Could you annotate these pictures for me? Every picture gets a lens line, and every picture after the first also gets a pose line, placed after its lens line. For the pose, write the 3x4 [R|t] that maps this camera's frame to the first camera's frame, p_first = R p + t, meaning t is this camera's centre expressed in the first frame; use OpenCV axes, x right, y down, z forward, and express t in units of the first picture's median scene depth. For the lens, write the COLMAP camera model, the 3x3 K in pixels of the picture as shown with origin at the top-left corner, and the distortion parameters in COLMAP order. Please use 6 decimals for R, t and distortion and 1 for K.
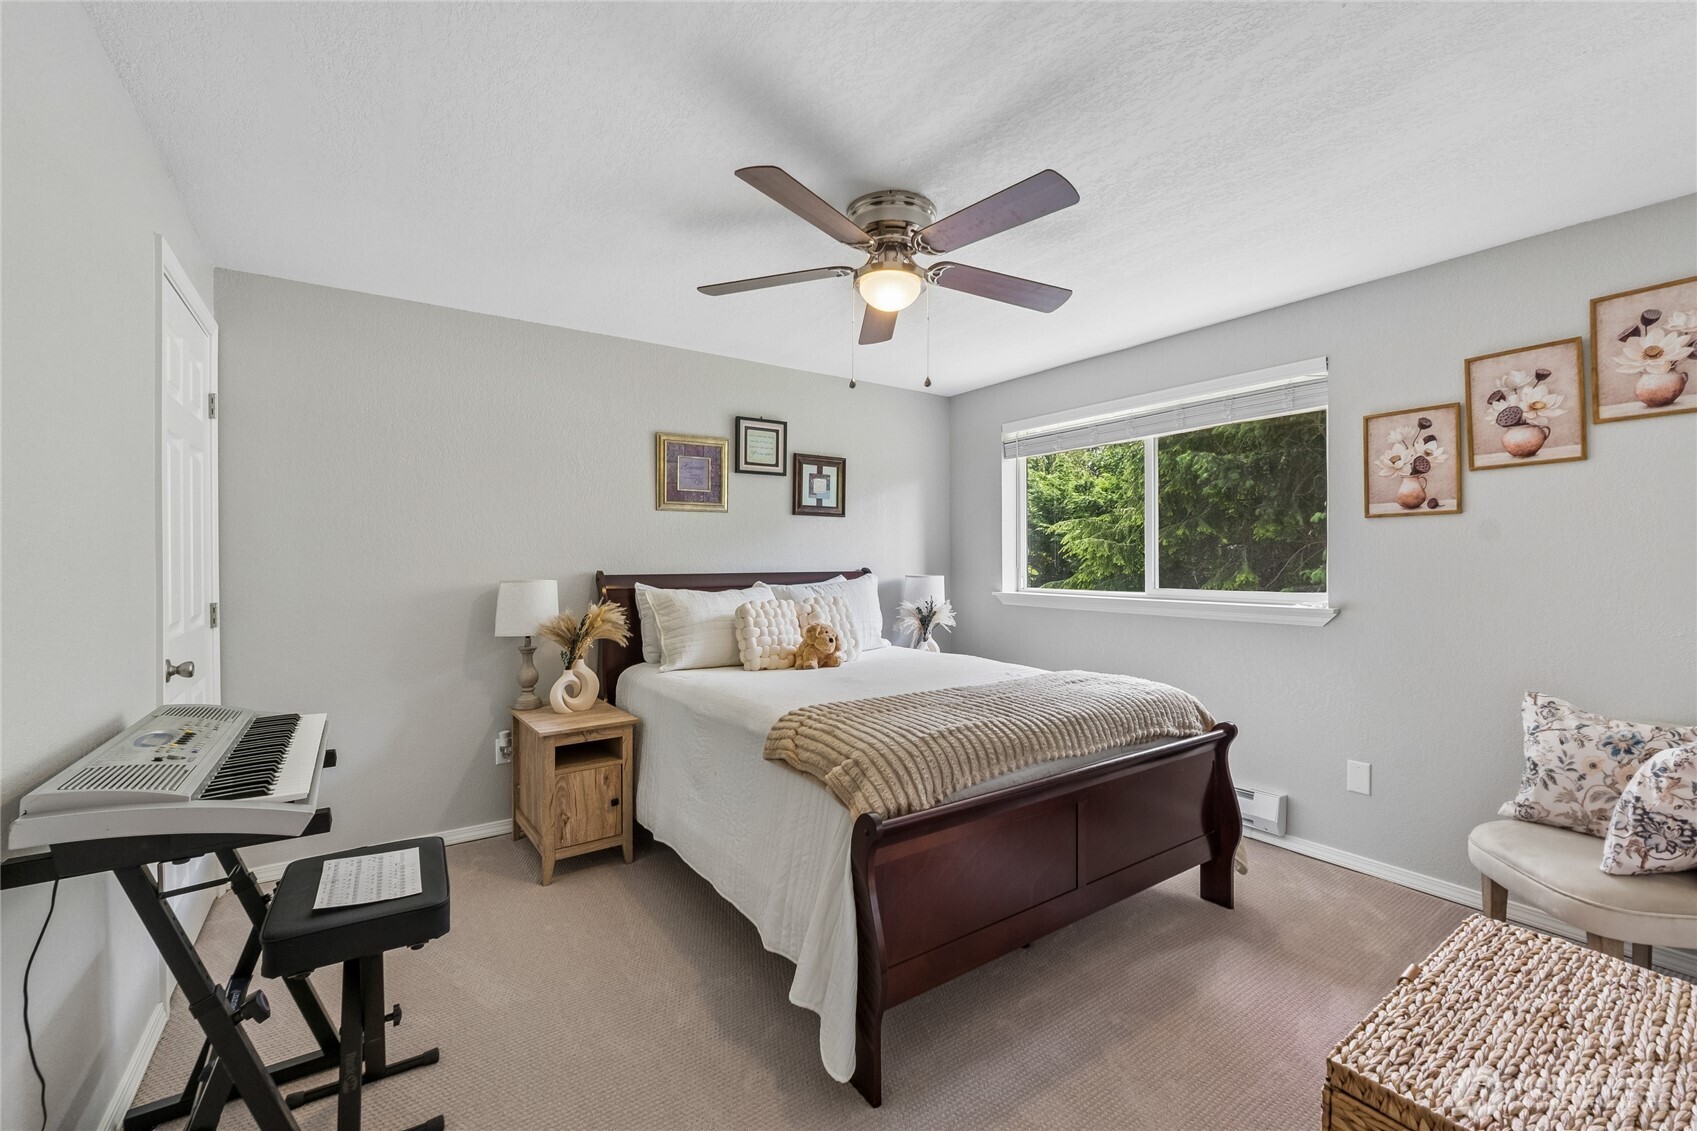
lens RADIAL K [[704.9, 0, 852.6], [0, 704.9, 553.9], [0, 0, 1]] dist [-0.009582, -0.000396]
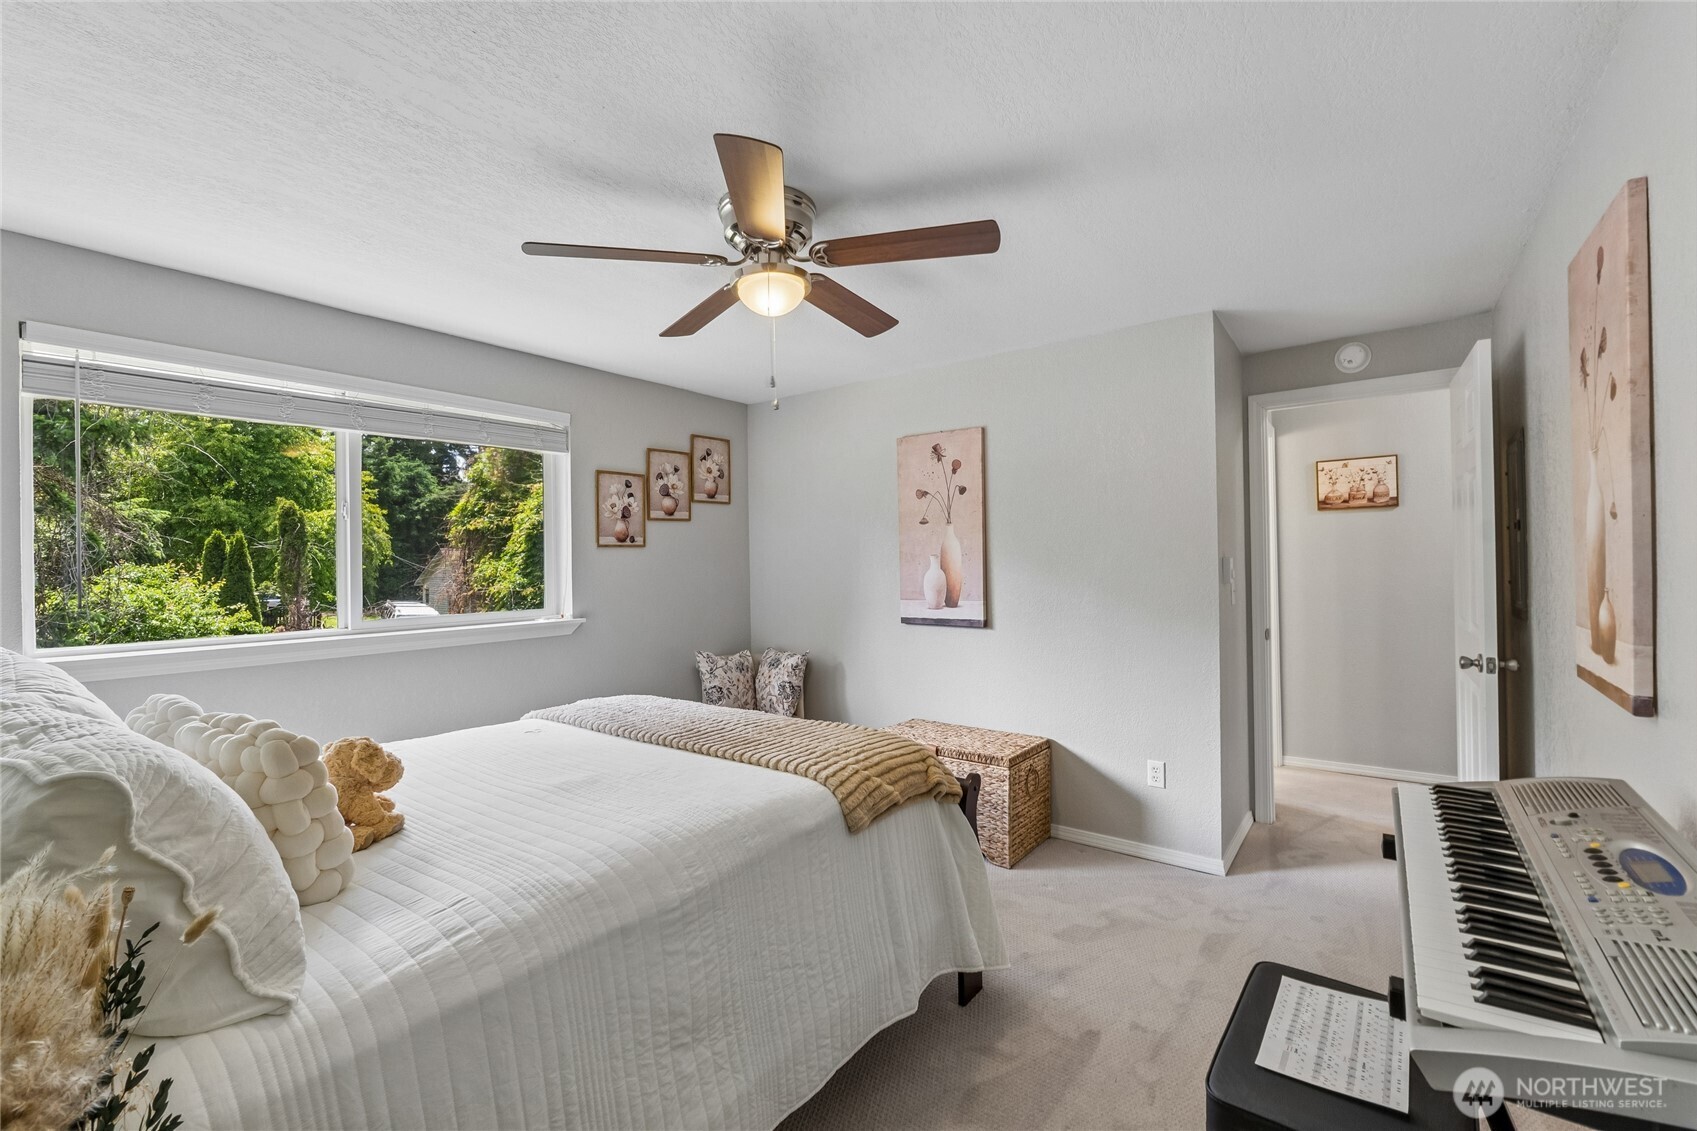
lens RADIAL K [[704.9, 0, 843.5], [0, 704.9, 572.9], [0, 0, 1]] dist [-0.009582, -0.000396]
pose [[-0.277723, 0.000885, 0.960661, -0.744981], [0.011580, 0.999930, 0.002426, 0.000191], [-0.960592, 0.011798, -0.277713, 1.019983]]
